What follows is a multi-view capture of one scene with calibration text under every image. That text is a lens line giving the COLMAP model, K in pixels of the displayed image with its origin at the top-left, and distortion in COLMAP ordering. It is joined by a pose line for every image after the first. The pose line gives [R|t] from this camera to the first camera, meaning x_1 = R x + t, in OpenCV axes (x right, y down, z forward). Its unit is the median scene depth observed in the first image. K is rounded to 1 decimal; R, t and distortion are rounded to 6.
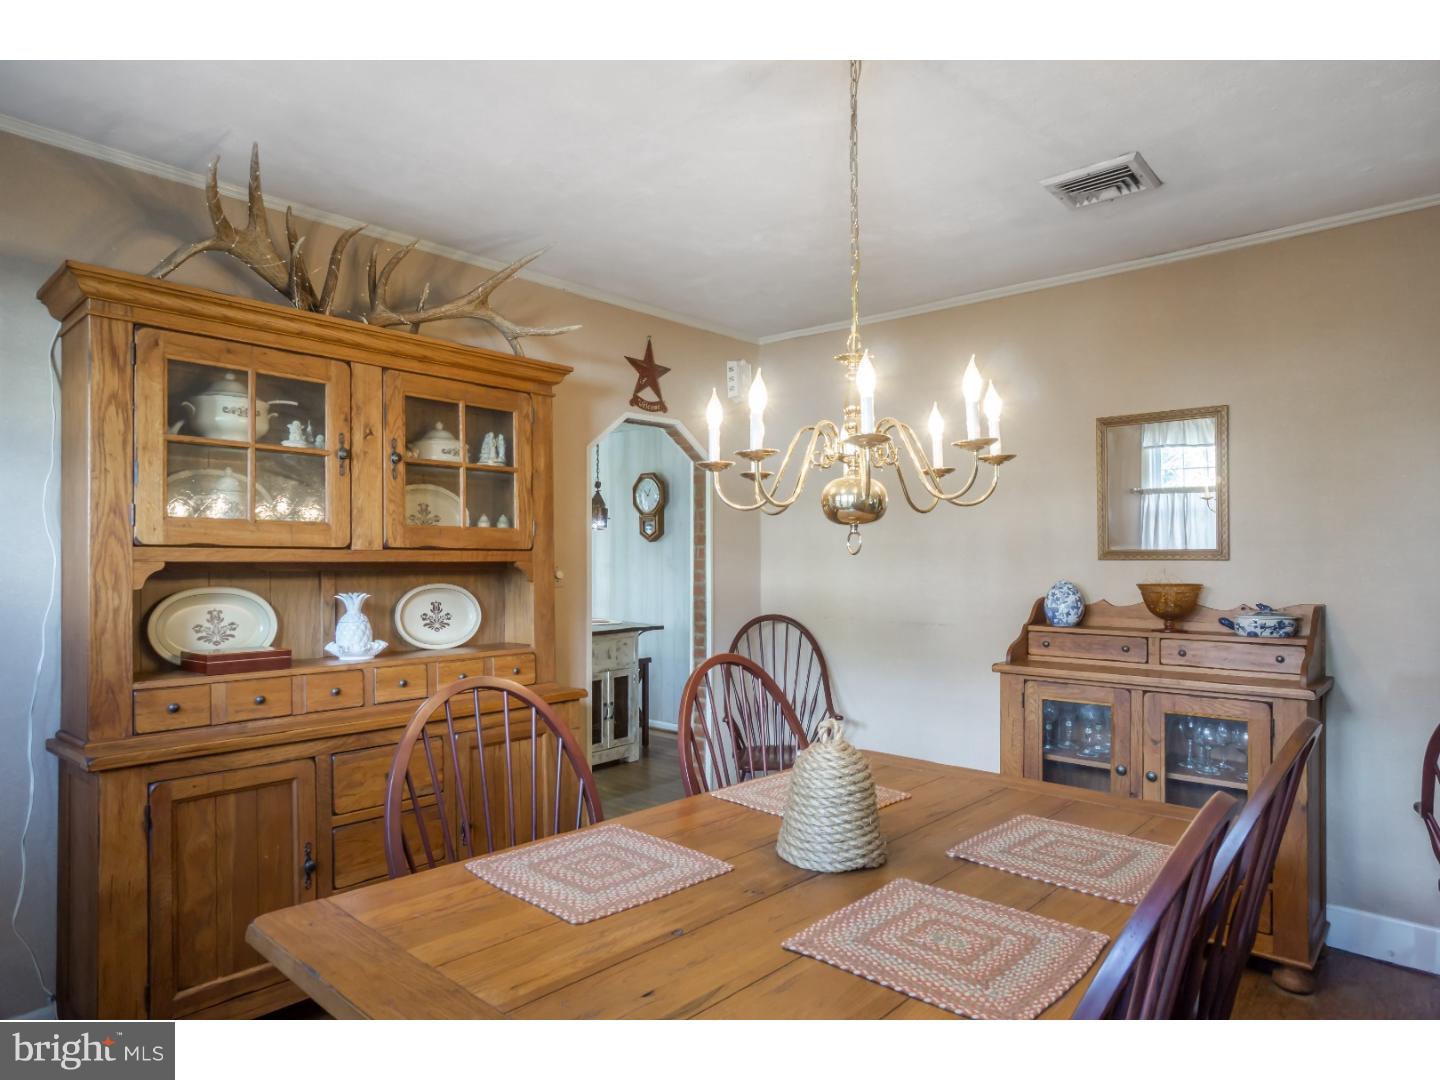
lens RADIAL K [[832.3, 0, 720.0], [0, 832.3, 540.0], [0, 0, 1]] dist [-0.003456, -0.000499]
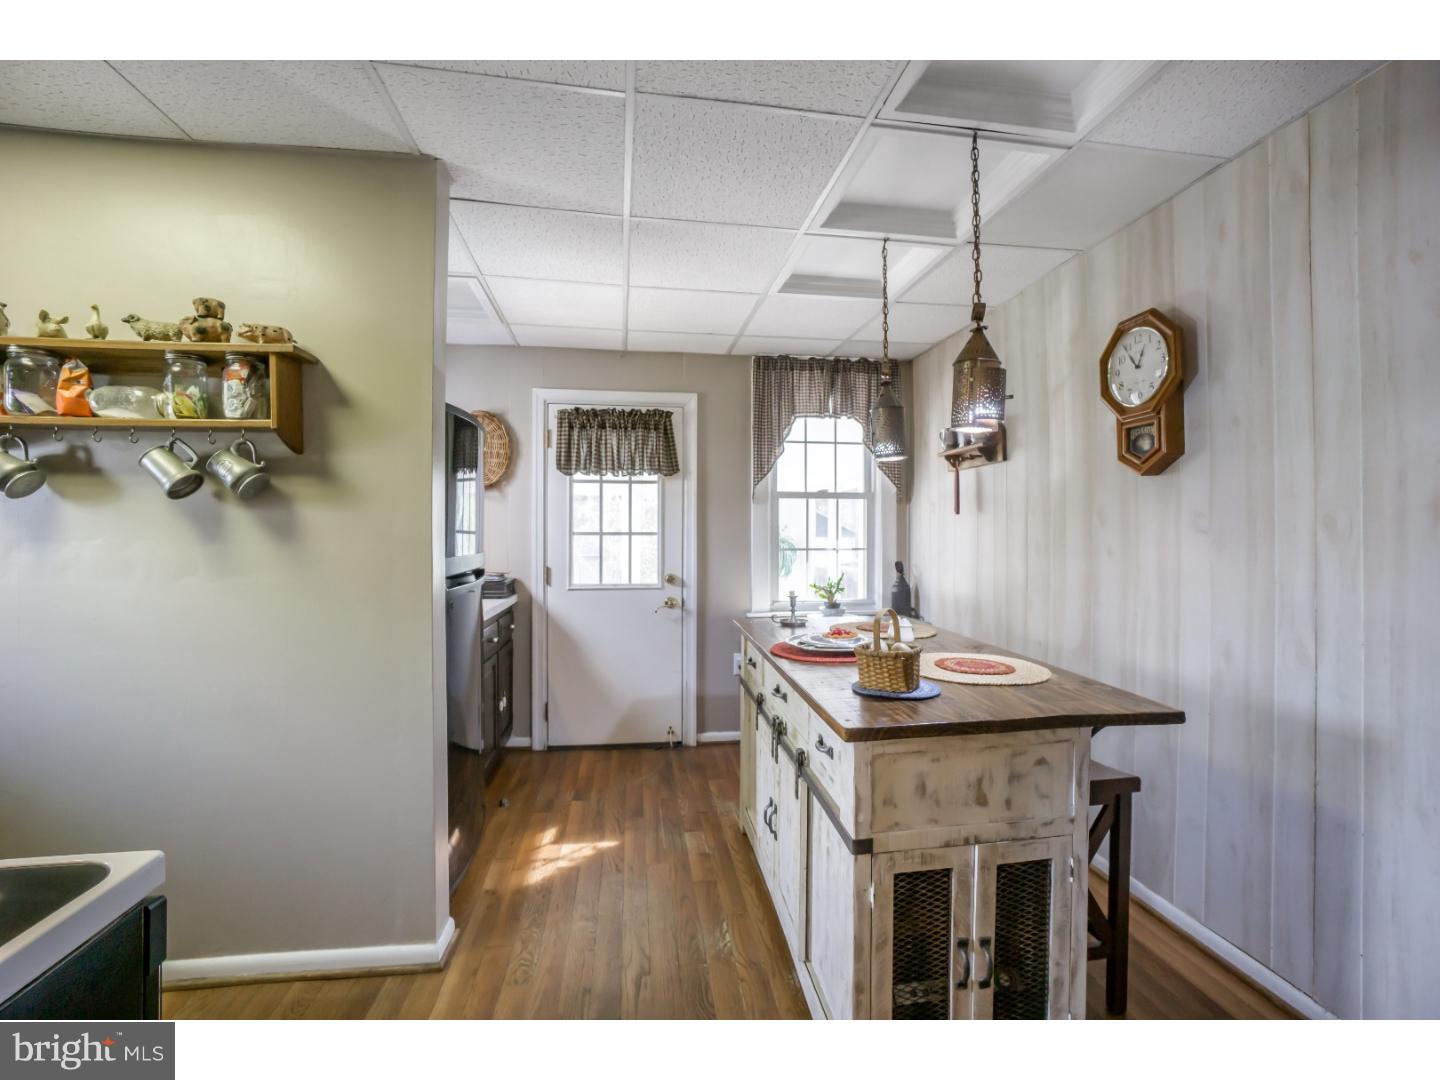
lens RADIAL K [[617.4, 0, 739.0], [0, 617.4, 537.1], [0, 0, 1]] dist [-0.034678, 0.000485]
pose [[0.773944, 0.008747, -0.633193, -0.050407], [0.003784, 0.999823, 0.018437, 0.030538], [0.633243, -0.016665, 0.773774, 0.666207]]
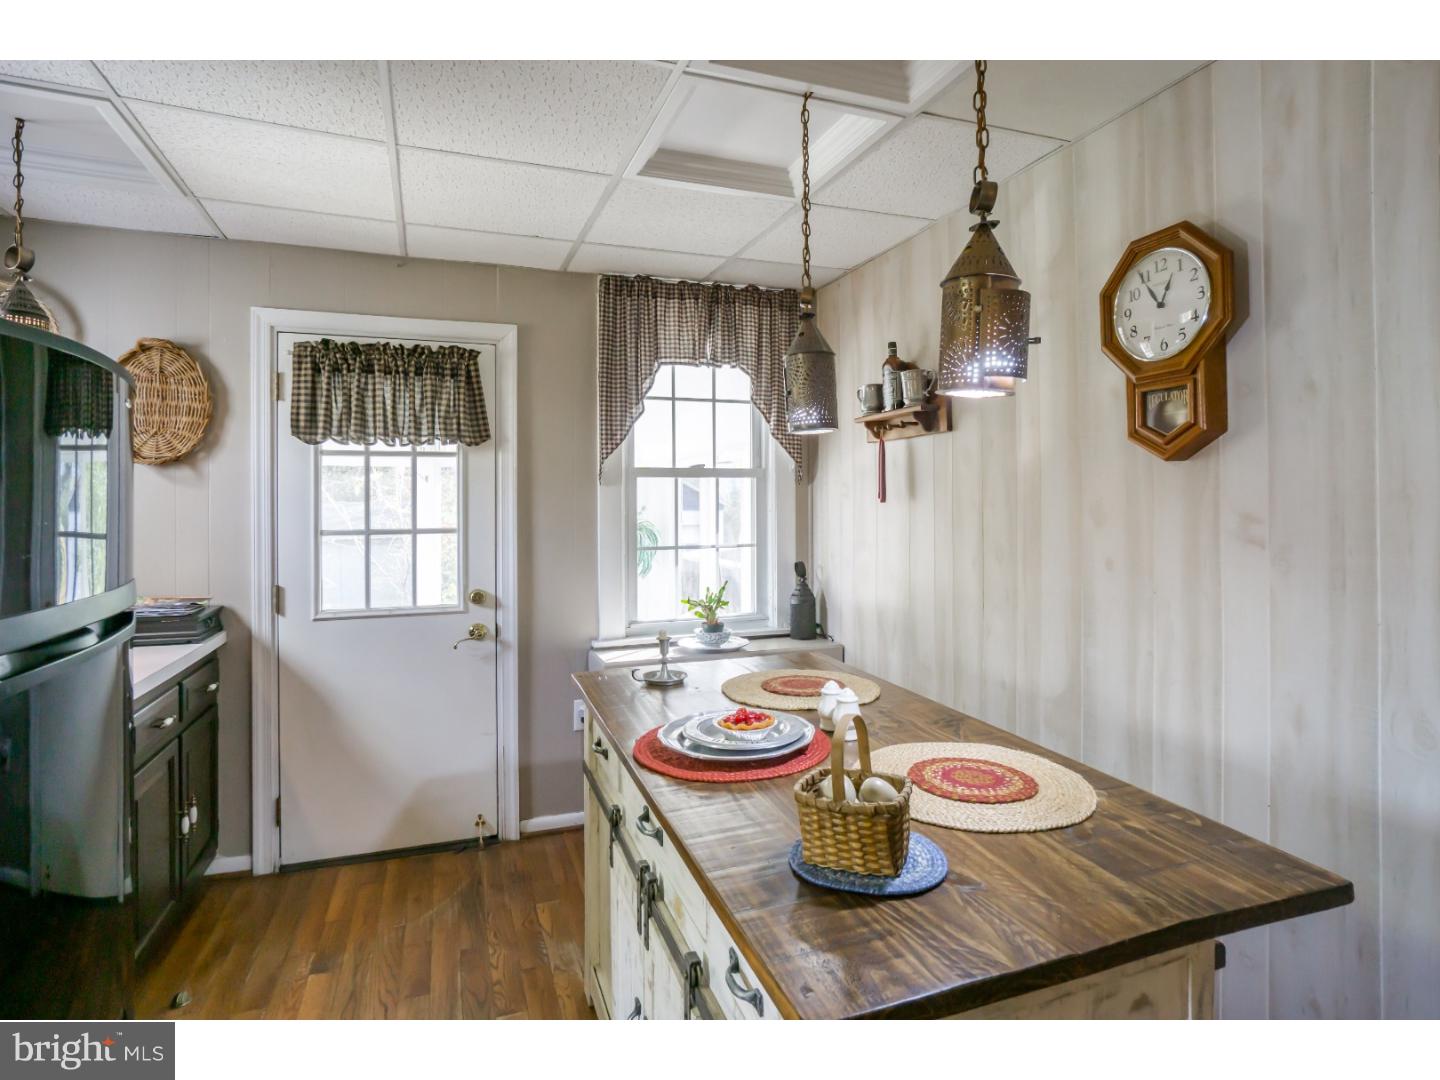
lens RADIAL K [[754.8, 0, 722.7], [0, 754.8, 508.2], [0, 0, 1]] dist [-0.025326, 0.001650]
pose [[0.877766, 0.002308, -0.479084, -0.103385], [0.006599, 0.999835, 0.016908, 0.015724], [0.479044, -0.018003, 0.877606, 0.731988]]
